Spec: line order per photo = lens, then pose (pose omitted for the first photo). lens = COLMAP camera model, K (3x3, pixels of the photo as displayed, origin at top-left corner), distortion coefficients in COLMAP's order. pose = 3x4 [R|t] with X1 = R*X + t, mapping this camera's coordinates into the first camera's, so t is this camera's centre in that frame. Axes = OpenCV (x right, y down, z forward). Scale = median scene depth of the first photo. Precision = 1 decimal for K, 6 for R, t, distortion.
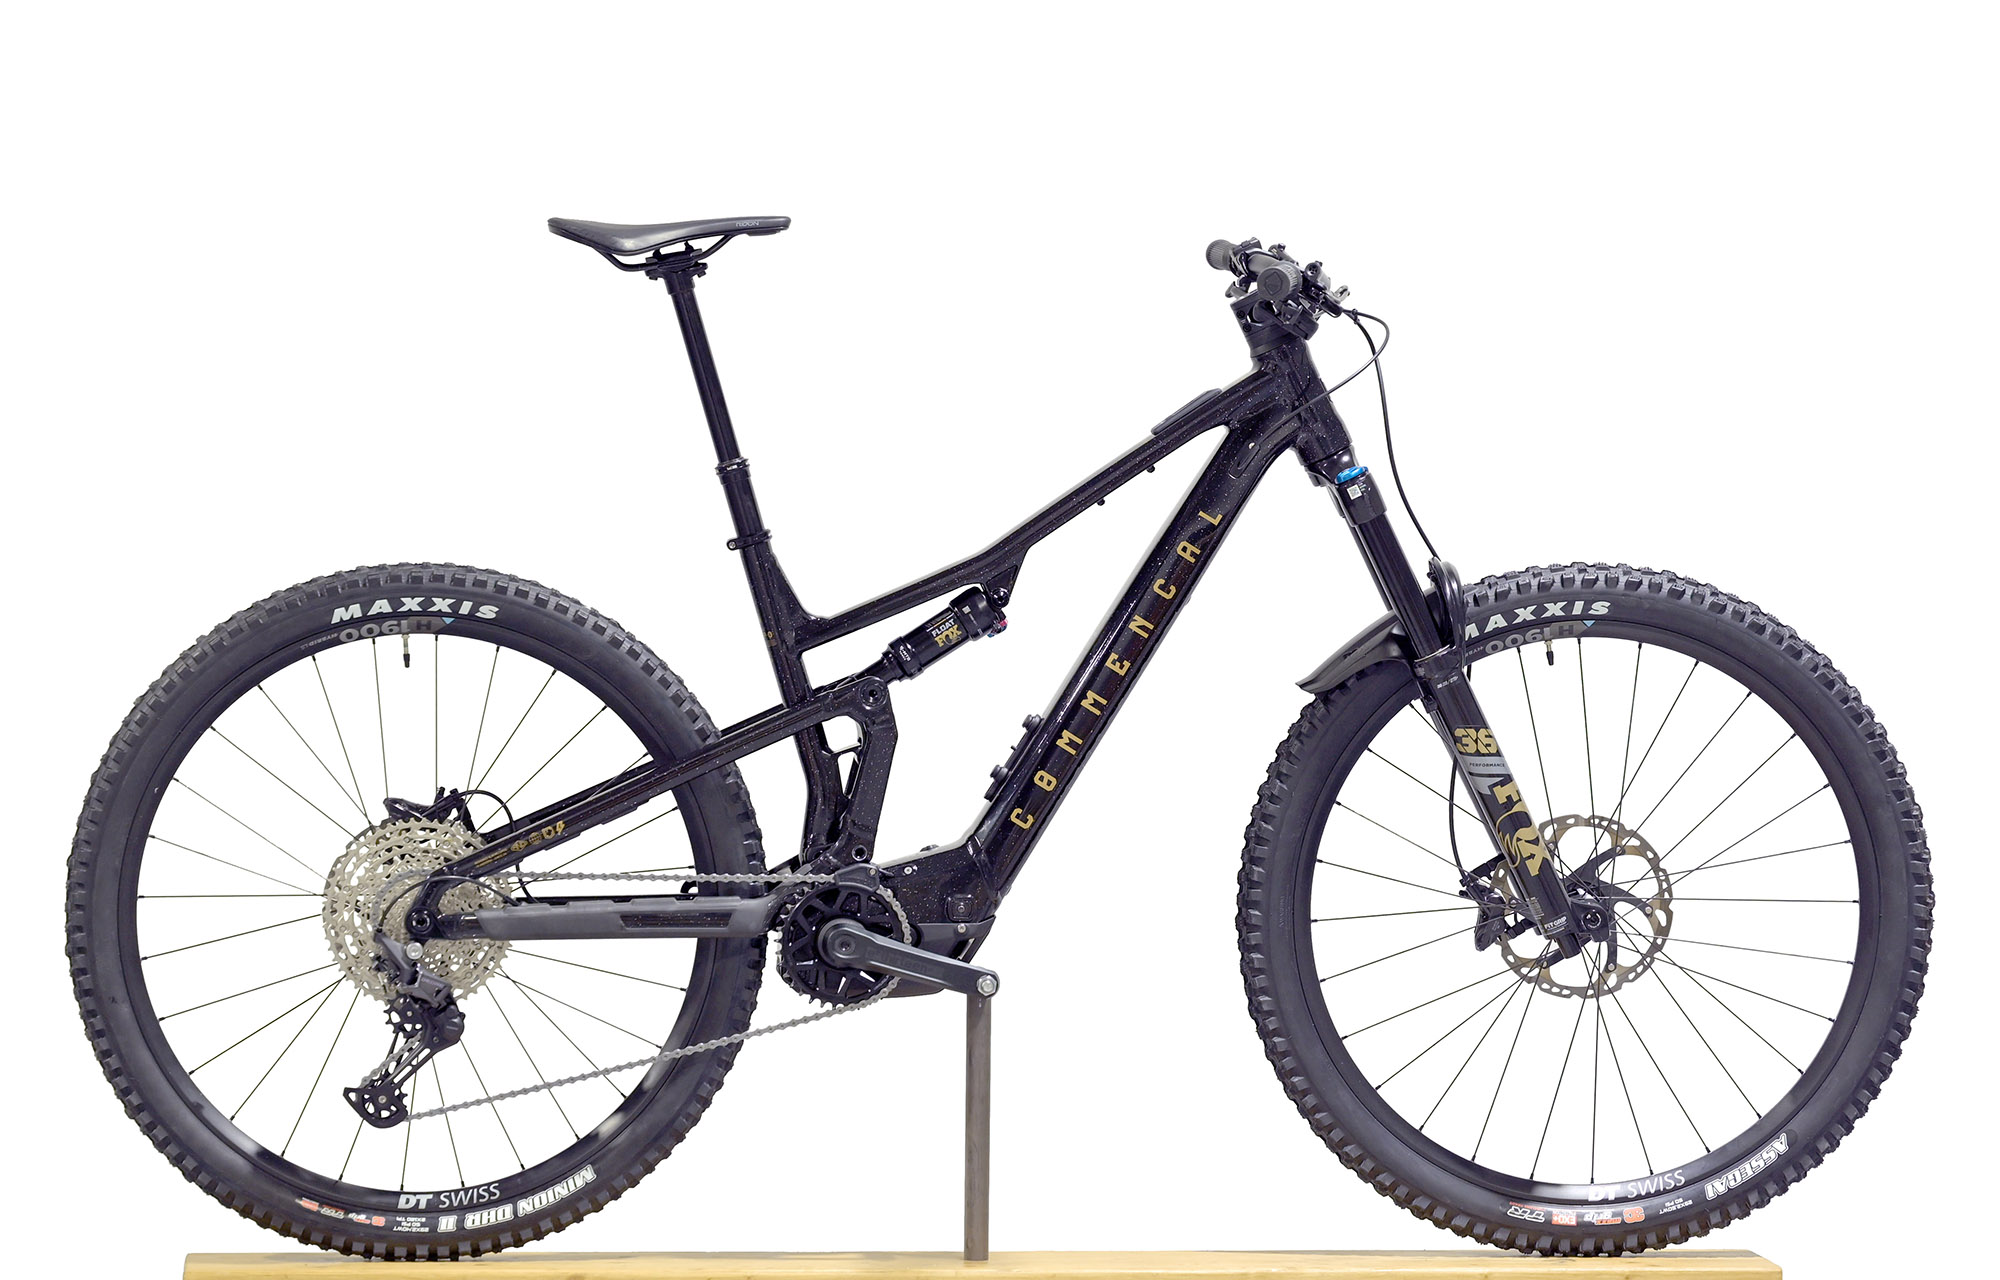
lens RADIAL K [[8335.3, 0, 998.3], [0, 8335.3, 635.4], [0, 0, 1]] dist [-0.008922, 0.000000]
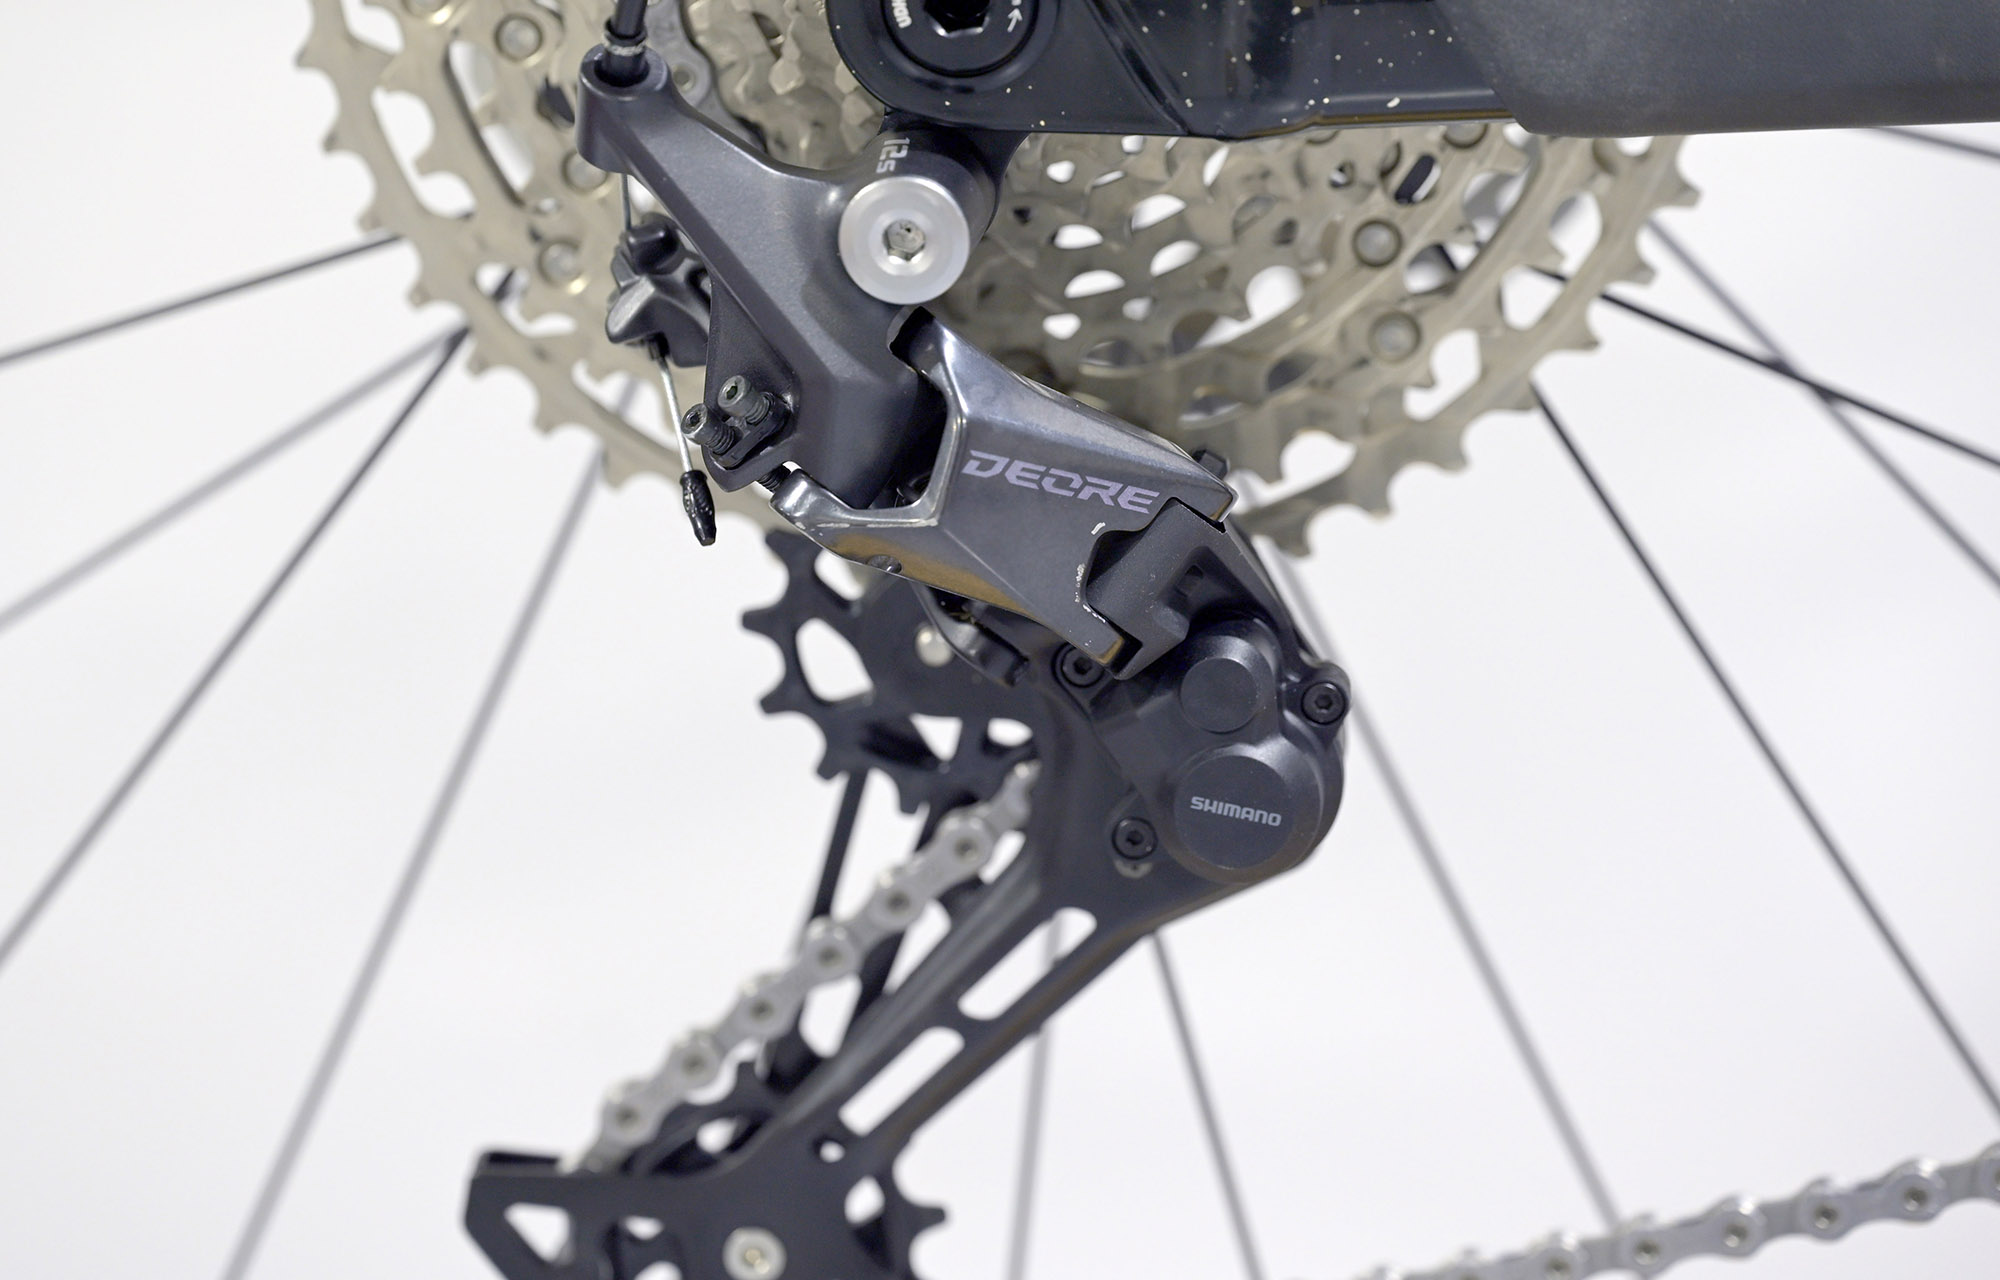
lens RADIAL K [[8335.3, 0, 1002.0], [0, 8335.3, 641.8], [0, 0, 1]] dist [-0.008922, 0.000000]
pose [[0.984733, 0.017493, -0.173190, -0.046682], [0.021947, 0.974521, 0.223218, 0.016115], [0.172682, -0.223612, 0.959260, 0.869067]]
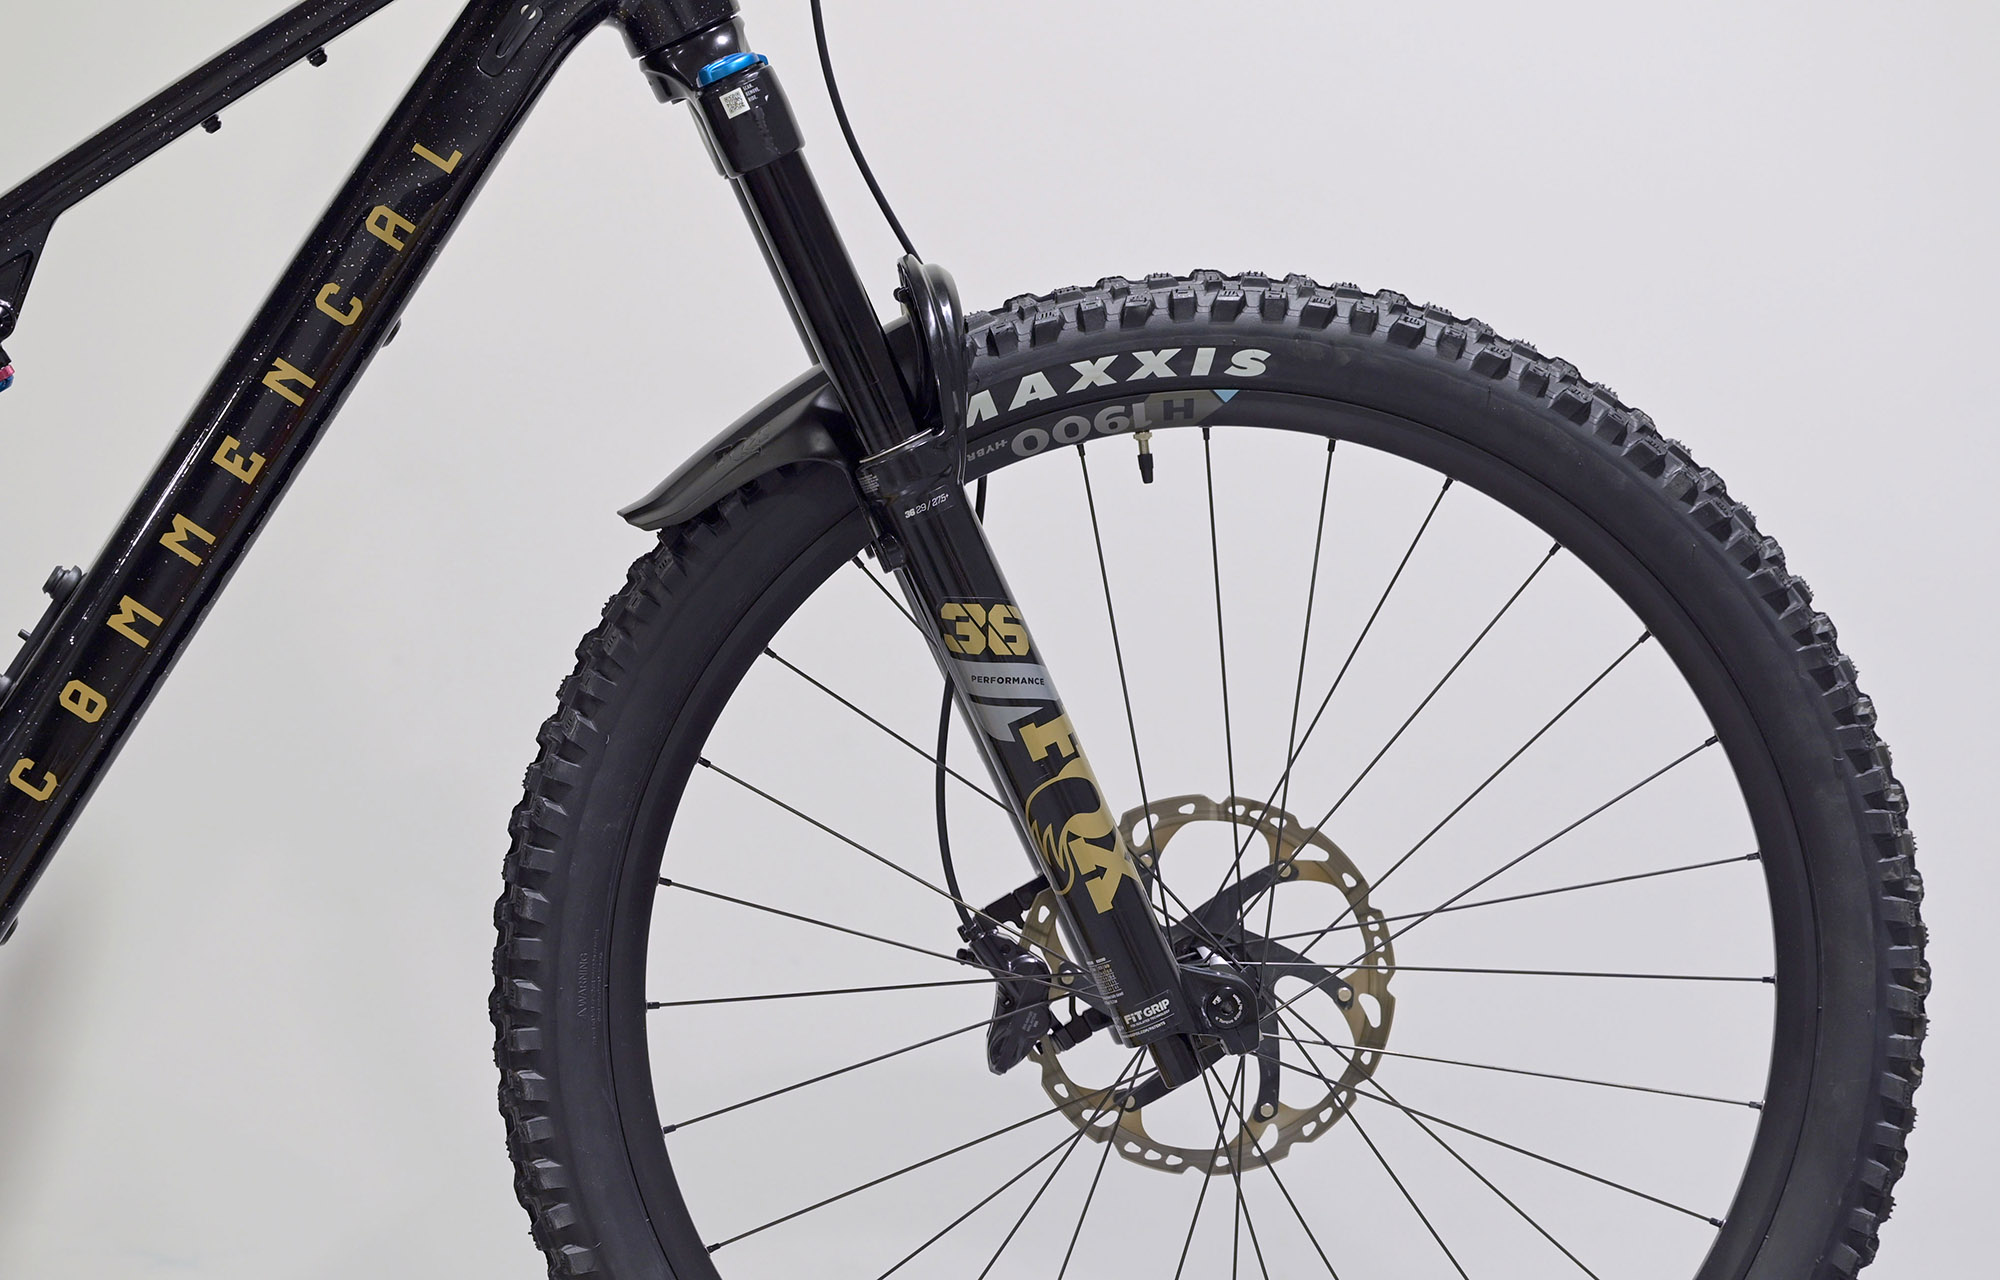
lens RADIAL K [[8335.3, 0, 1013.4], [0, 8335.3, 653.3], [0, 0, 1]] dist [-0.008922, 0.000000]
pose [[0.999563, 0.012632, 0.026724, 0.046103], [-0.011785, 0.999431, -0.031604, 0.029154], [-0.027109, 0.031276, 0.999143, 0.520888]]
